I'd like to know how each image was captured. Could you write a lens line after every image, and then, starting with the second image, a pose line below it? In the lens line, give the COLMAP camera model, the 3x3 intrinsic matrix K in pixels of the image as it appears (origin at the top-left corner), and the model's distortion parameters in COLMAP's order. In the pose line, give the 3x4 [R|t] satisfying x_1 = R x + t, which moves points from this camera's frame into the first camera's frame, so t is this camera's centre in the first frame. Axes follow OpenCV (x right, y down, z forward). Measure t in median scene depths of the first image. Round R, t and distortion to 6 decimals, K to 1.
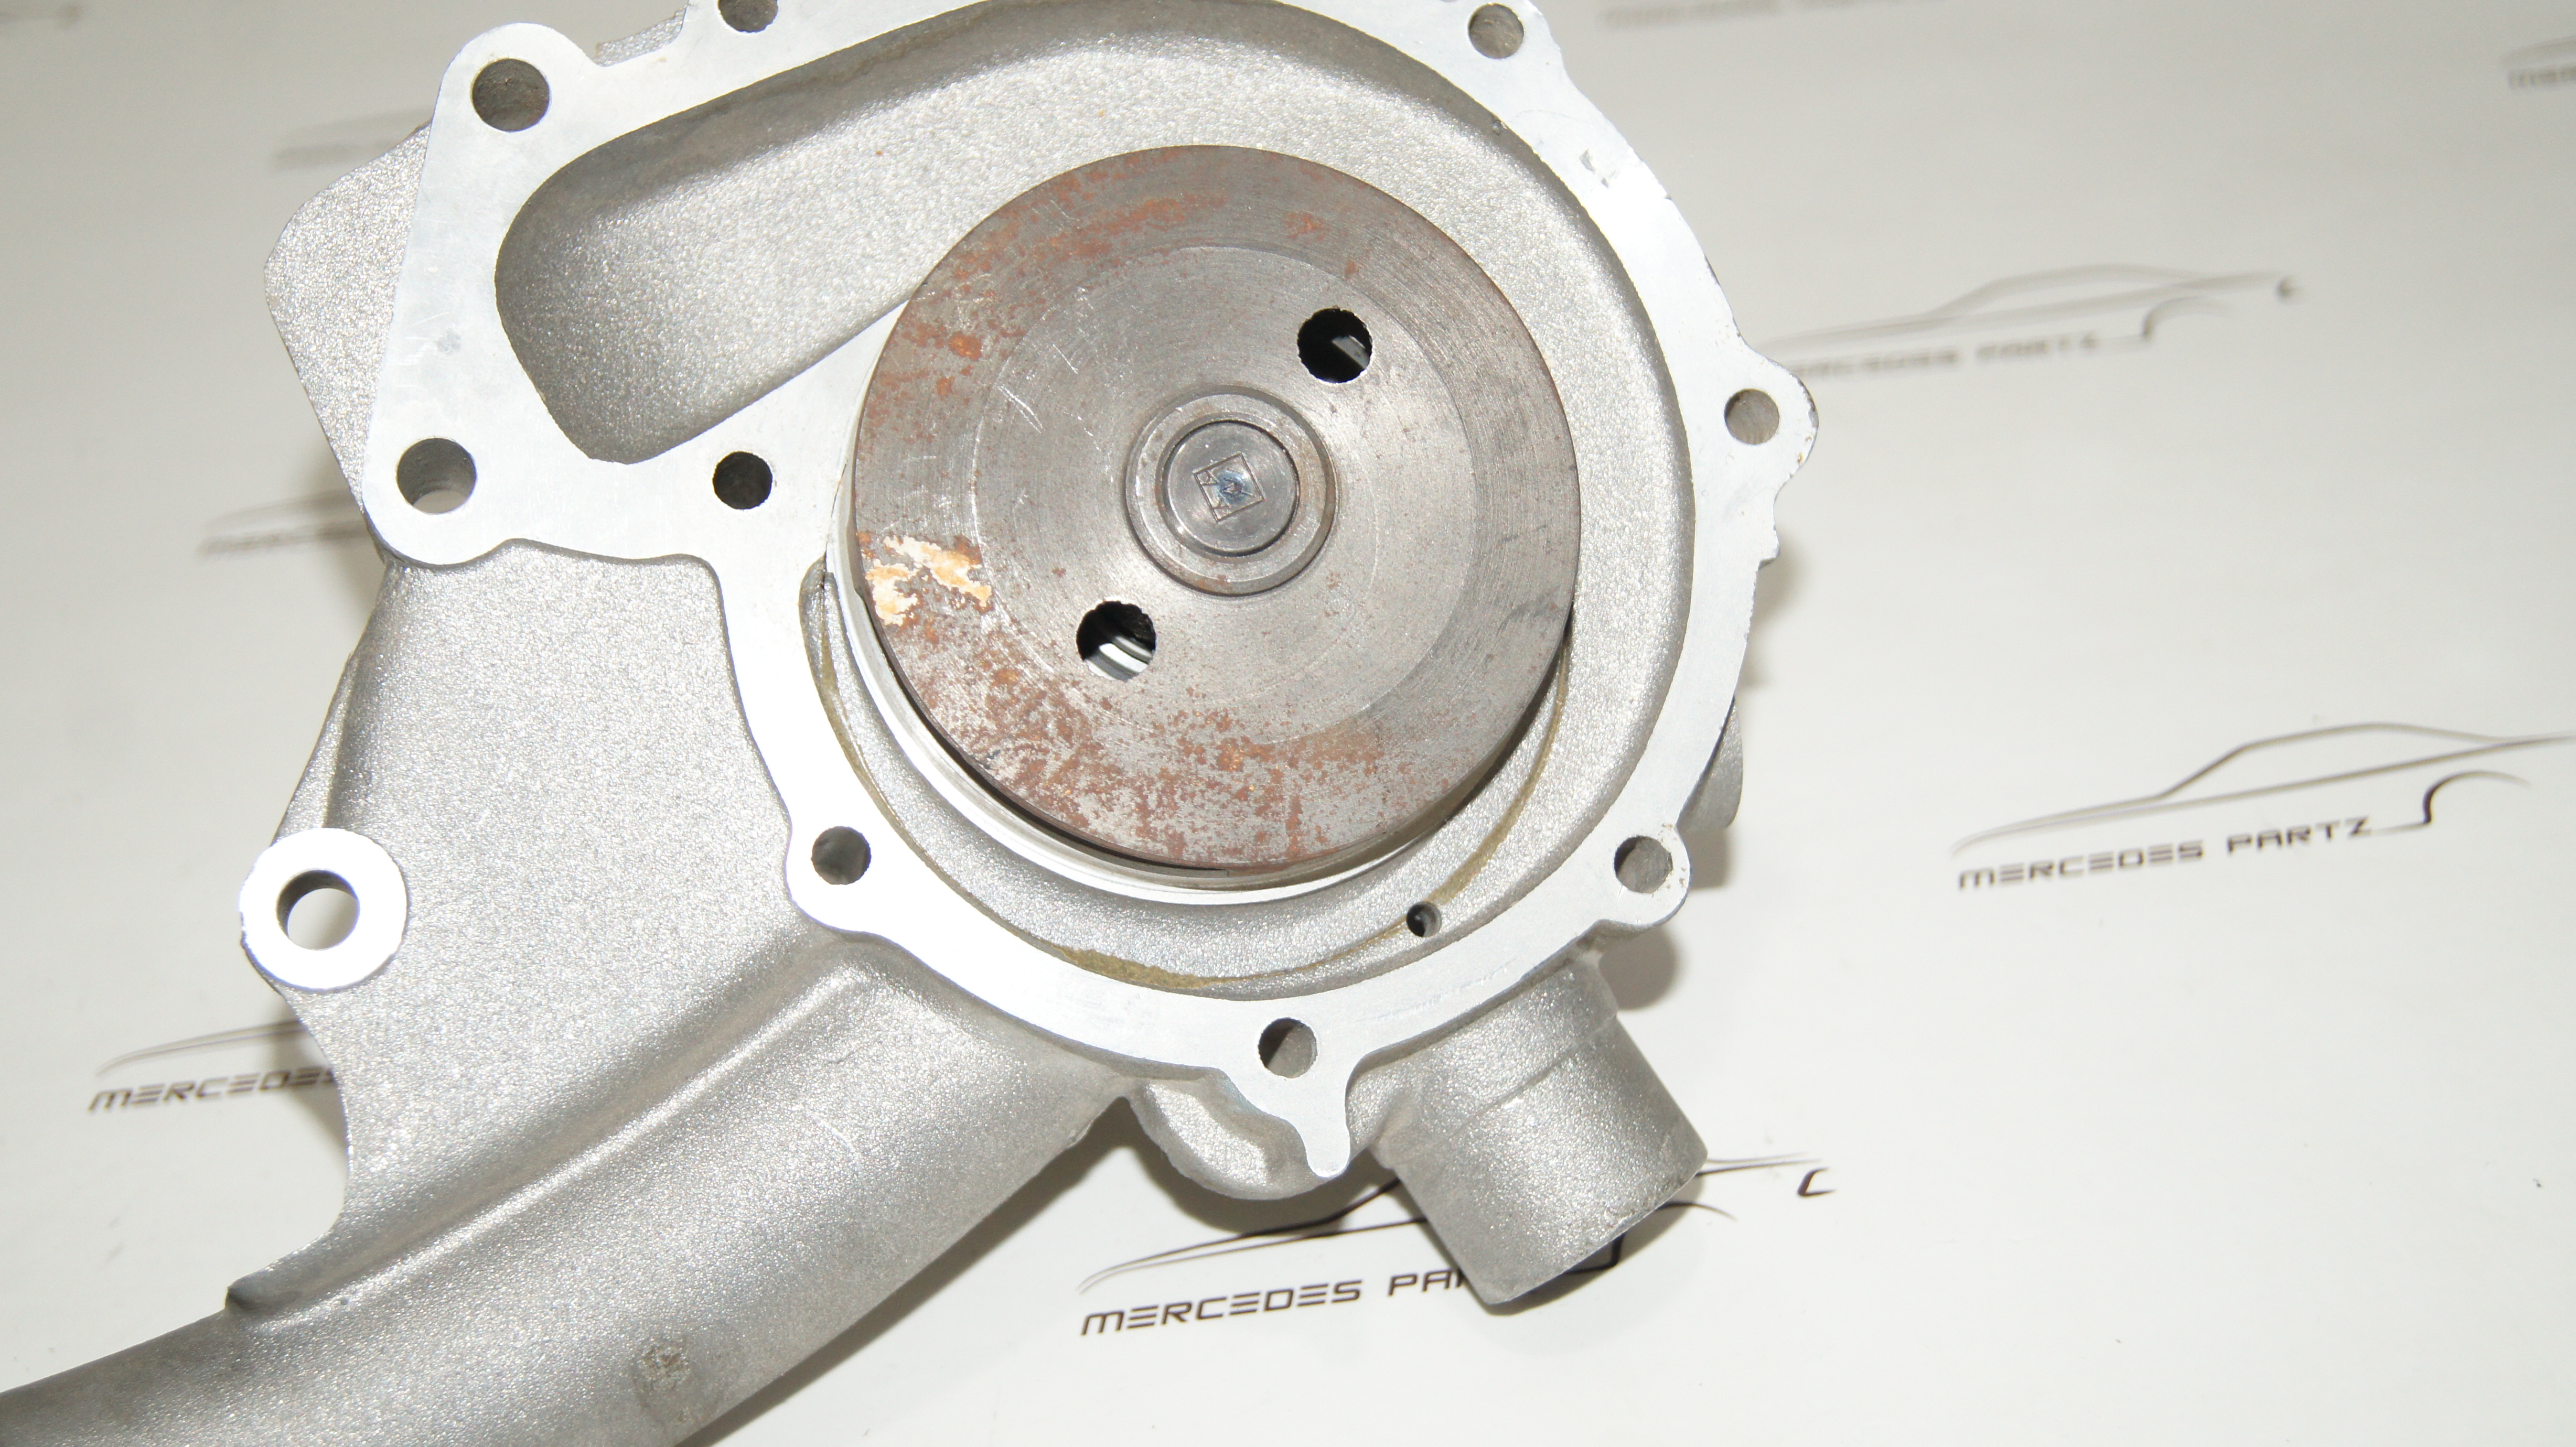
lens RADIAL K [[3838.1, 0, 1286.6], [0, 3838.1, 721.0], [0, 0, 1]] dist [-0.031690, 0.000000]
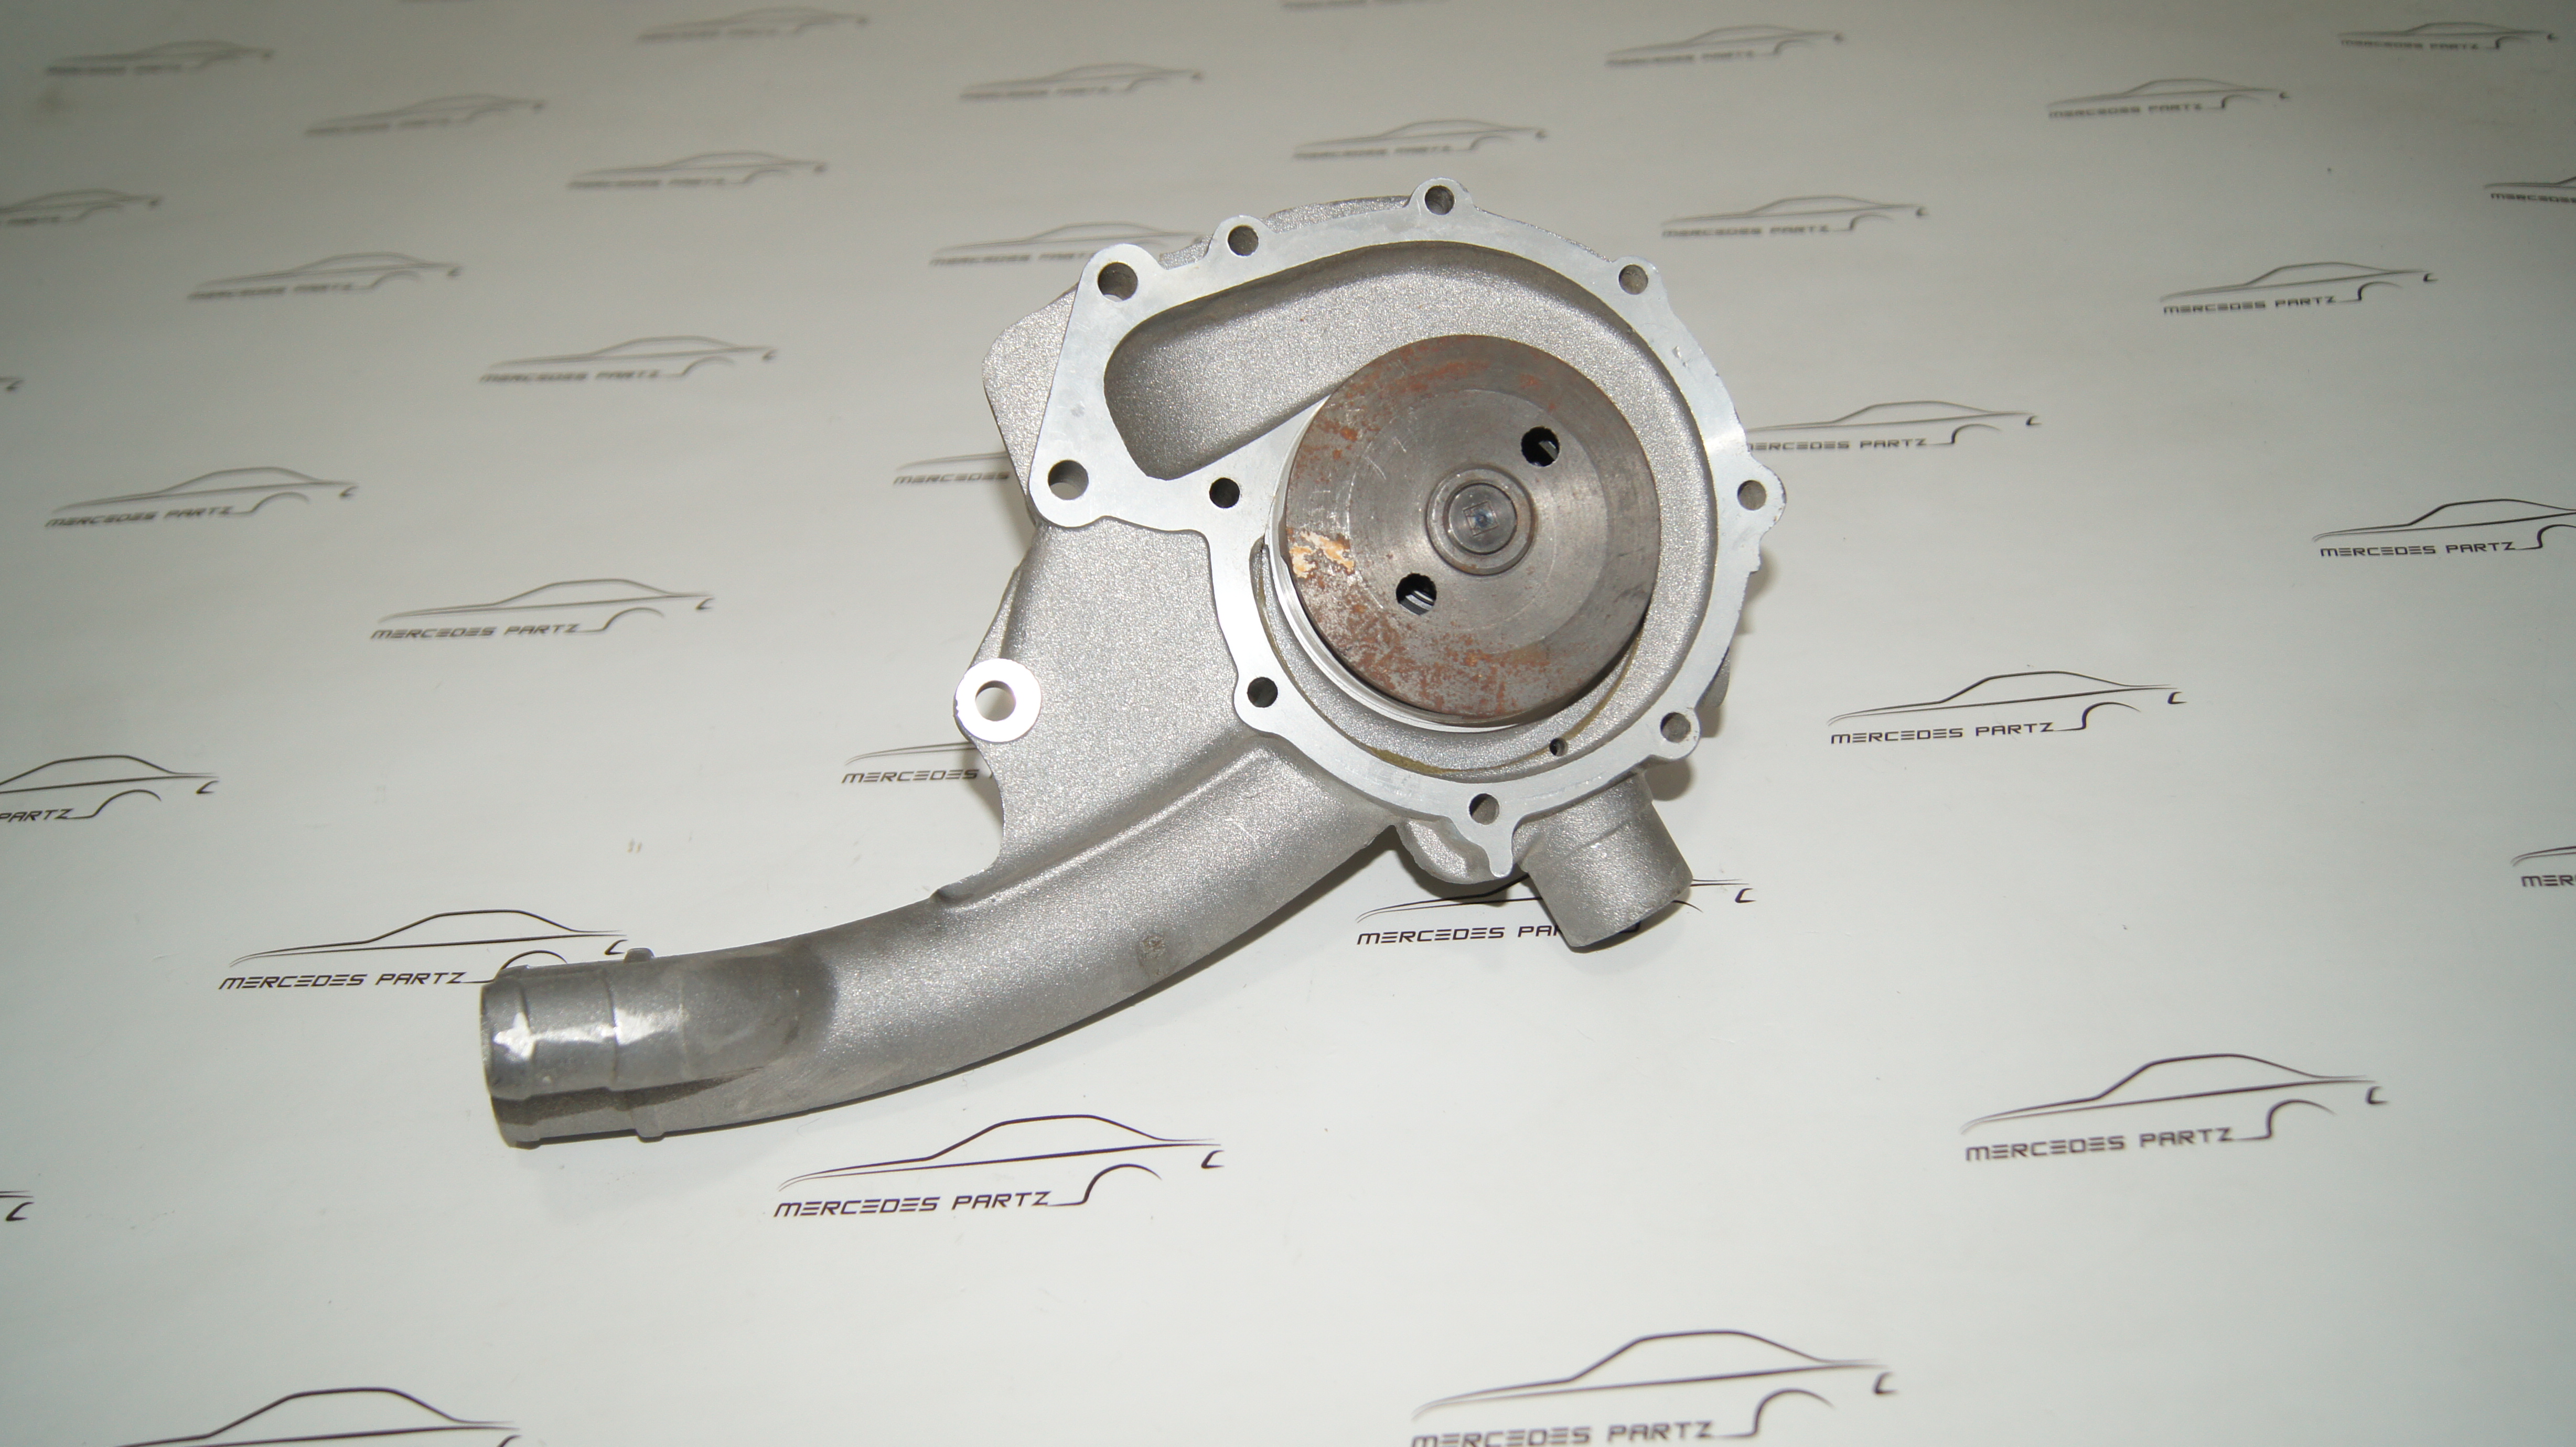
lens RADIAL K [[2250.9, 0, 1281.6], [0, 2250.9, 718.5], [0, 0, 1]] dist [-0.074121, -0.019245]
pose [[0.995983, 0.078742, -0.042623, -0.056313], [-0.075322, 0.994210, 0.076637, -0.038717], [0.048410, -0.073119, 0.996148, -0.126396]]
